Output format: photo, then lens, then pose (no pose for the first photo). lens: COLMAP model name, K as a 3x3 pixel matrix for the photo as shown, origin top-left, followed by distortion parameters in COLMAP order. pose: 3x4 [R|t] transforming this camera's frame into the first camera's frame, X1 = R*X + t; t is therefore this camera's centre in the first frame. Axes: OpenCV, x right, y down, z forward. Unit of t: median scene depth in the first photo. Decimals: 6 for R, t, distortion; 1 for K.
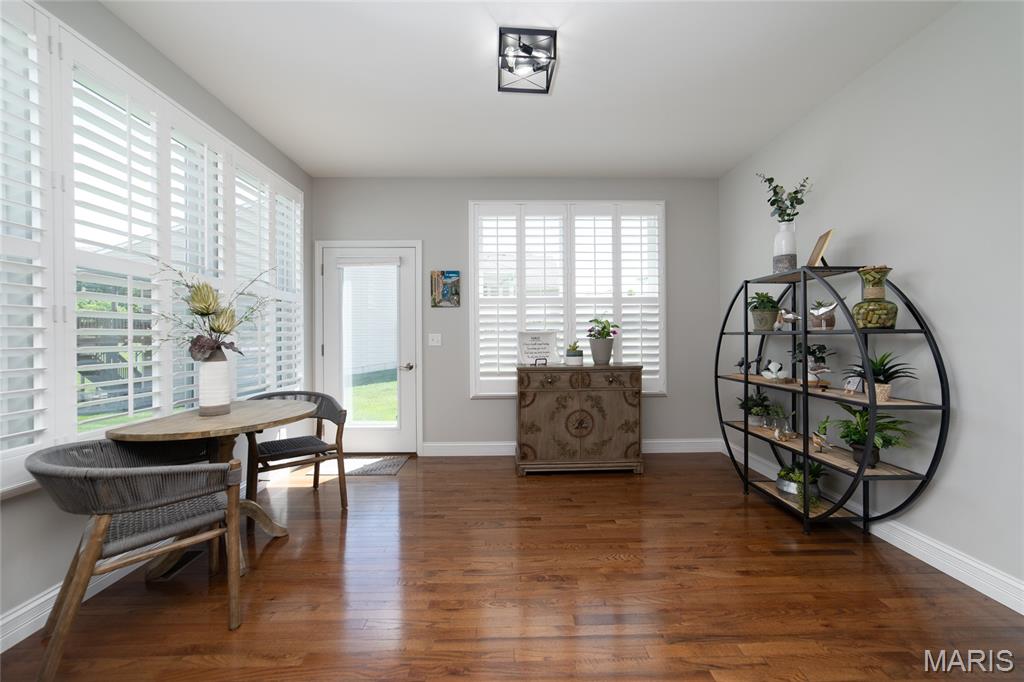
lens RADIAL K [[395.9, 0, 519.6], [0, 395.9, 338.9], [0, 0, 1]] dist [-0.019790, 0.004829]
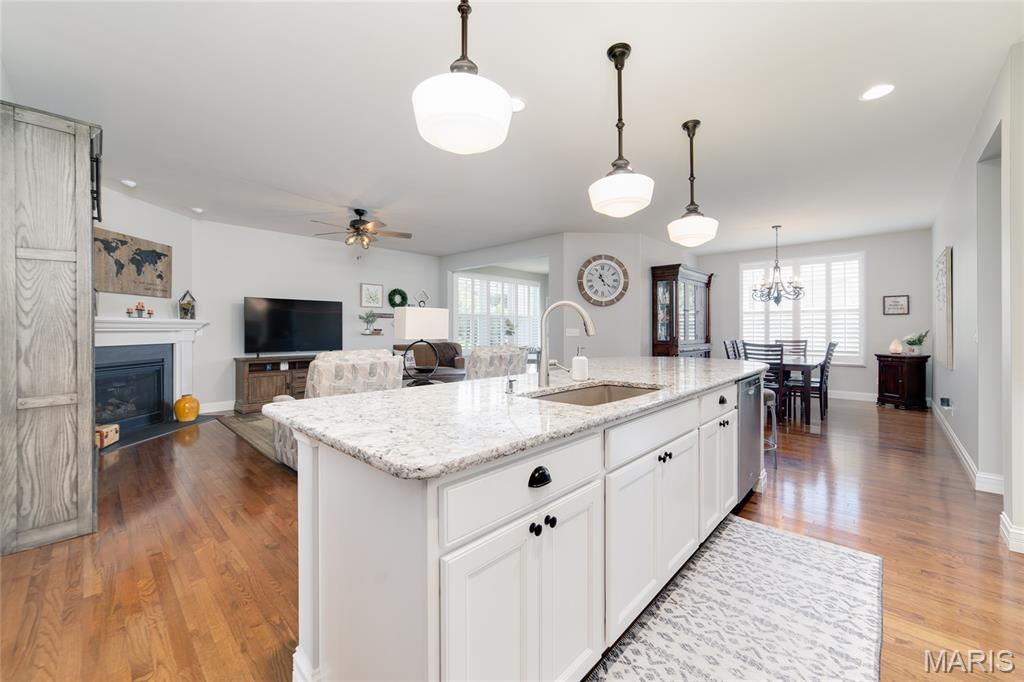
lens RADIAL K [[395.9, 0, 513.5], [0, 395.9, 330.8], [0, 0, 1]] dist [-0.019790, 0.004829]
pose [[0.711381, 0.003105, -0.702799, 1.553395], [-0.006390, 0.999977, -0.002049, 0.008563], [0.702777, 0.005949, 0.711385, -1.410568]]
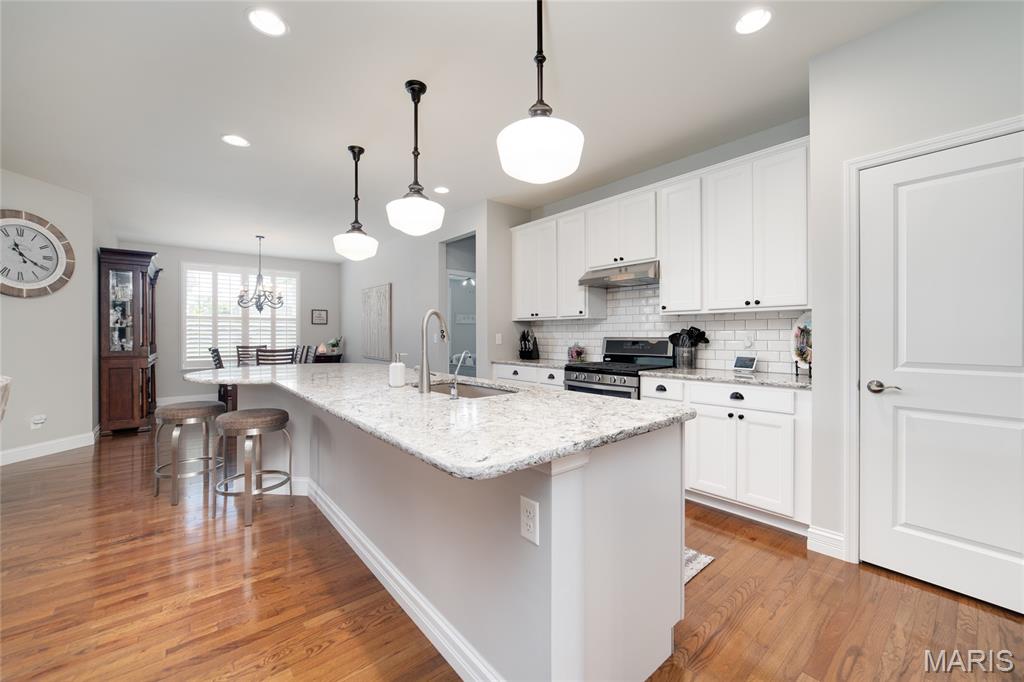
lens RADIAL K [[395.9, 0, 514.1], [0, 395.9, 335.0], [0, 0, 1]] dist [-0.019790, 0.004829]
pose [[0.778923, -0.001839, 0.627117, 0.937617], [0.007367, 0.999954, -0.006219, 0.008414], [-0.627076, 0.009465, 0.778900, -1.500632]]
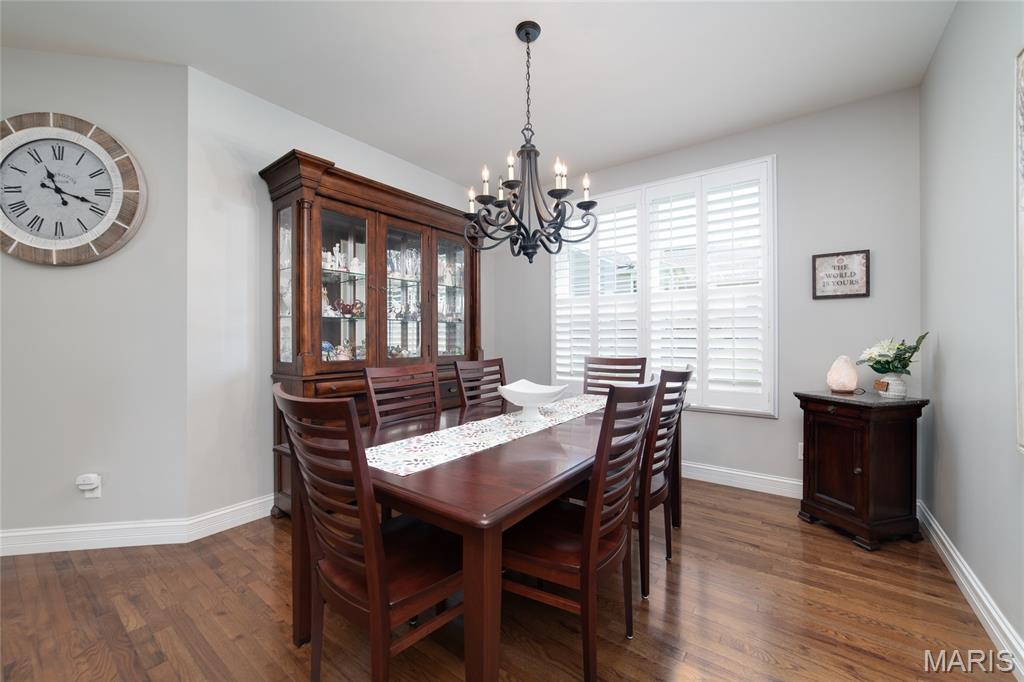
lens RADIAL K [[395.9, 0, 501.0], [0, 395.9, 337.3], [0, 0, 1]] dist [-0.019790, 0.004829]
pose [[0.791745, 0.003122, -0.610844, 1.483523], [-0.002700, 0.999995, 0.001613, -0.002829], [0.610846, 0.000372, 0.791749, 0.145658]]
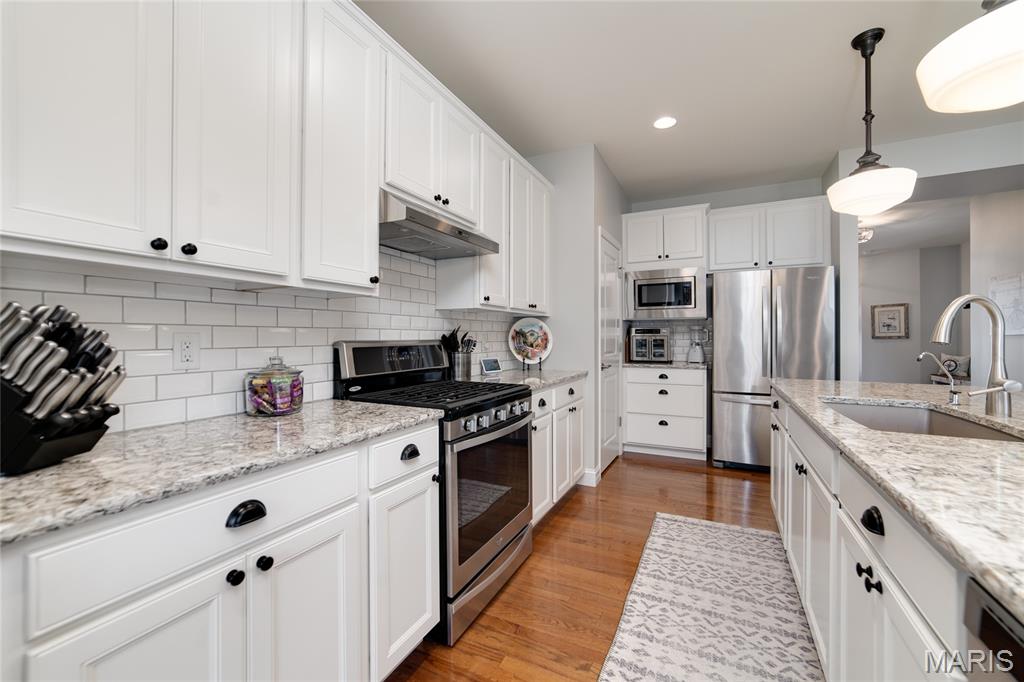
lens RADIAL K [[395.9, 0, 513.4], [0, 395.9, 336.3], [0, 0, 1]] dist [-0.019790, 0.004829]
pose [[-0.881838, 0.003516, 0.471540, 1.451340], [0.006550, 0.999967, 0.004794, 0.003385], [-0.471508, 0.007316, -0.881832, -0.393962]]
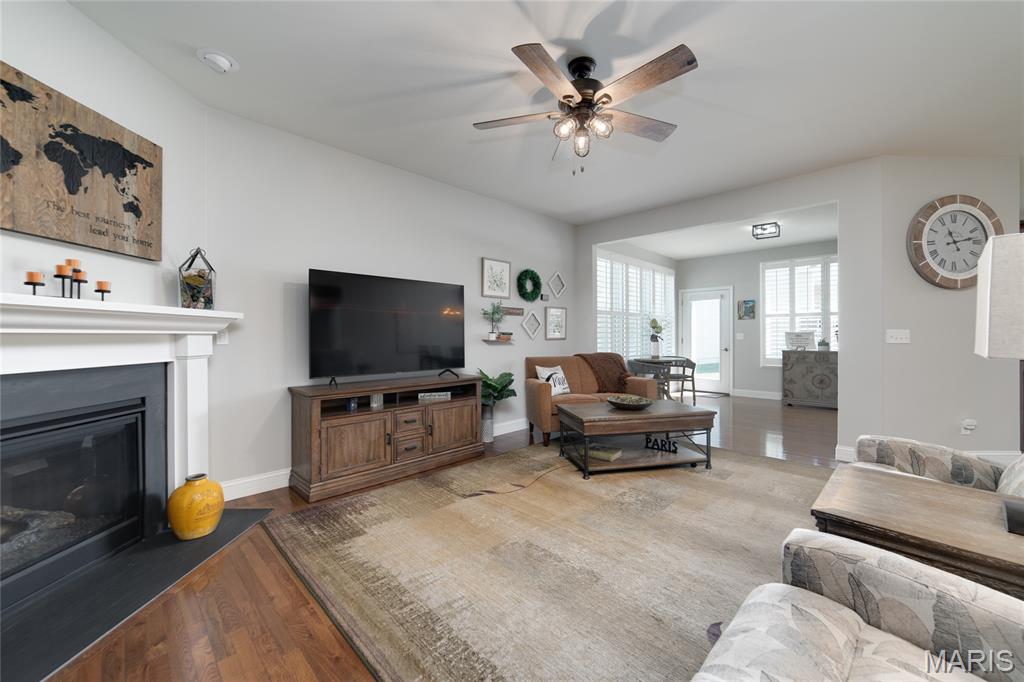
lens RADIAL K [[395.9, 0, 518.9], [0, 395.9, 338.8], [0, 0, 1]] dist [-0.019790, 0.004829]
pose [[0.693517, 0.005436, -0.720420, 0.489816], [-0.004703, 0.999984, 0.003018, 0.015959], [0.720425, 0.001296, 0.693531, -1.290709]]
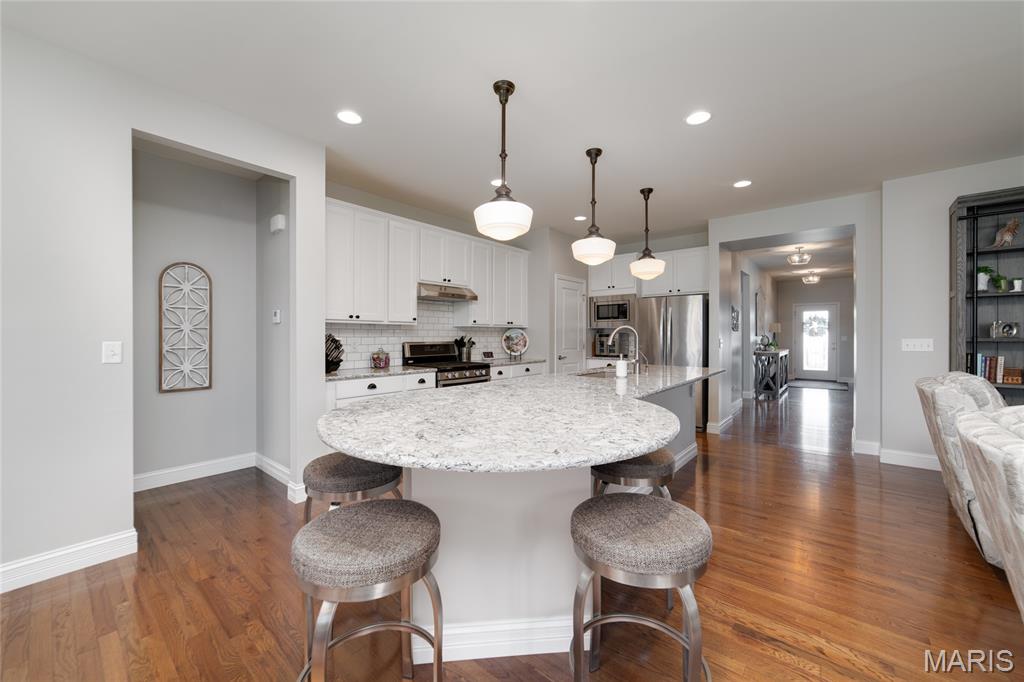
lens RADIAL K [[395.9, 0, 512.8], [0, 395.9, 335.0], [0, 0, 1]] dist [-0.019790, 0.004829]
pose [[-0.745641, 0.002614, 0.666343, 0.767153], [0.006516, 0.999973, 0.003369, -0.014897], [-0.666316, 0.006854, -0.745638, -0.013751]]
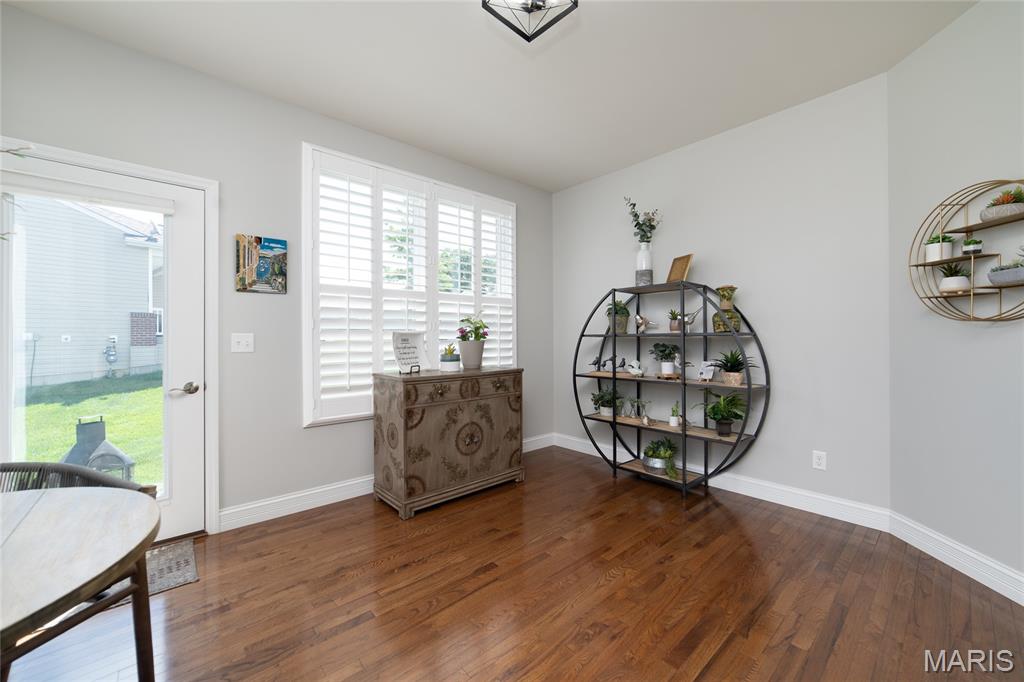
lens RADIAL K [[395.9, 0, 509.4], [0, 395.9, 338.7], [0, 0, 1]] dist [-0.019790, 0.004829]
pose [[0.766742, 0.002338, 0.641951, -0.336332], [0.003706, 0.999961, -0.008069, 0.002980], [-0.641945, 0.008566, 0.766703, 0.278993]]
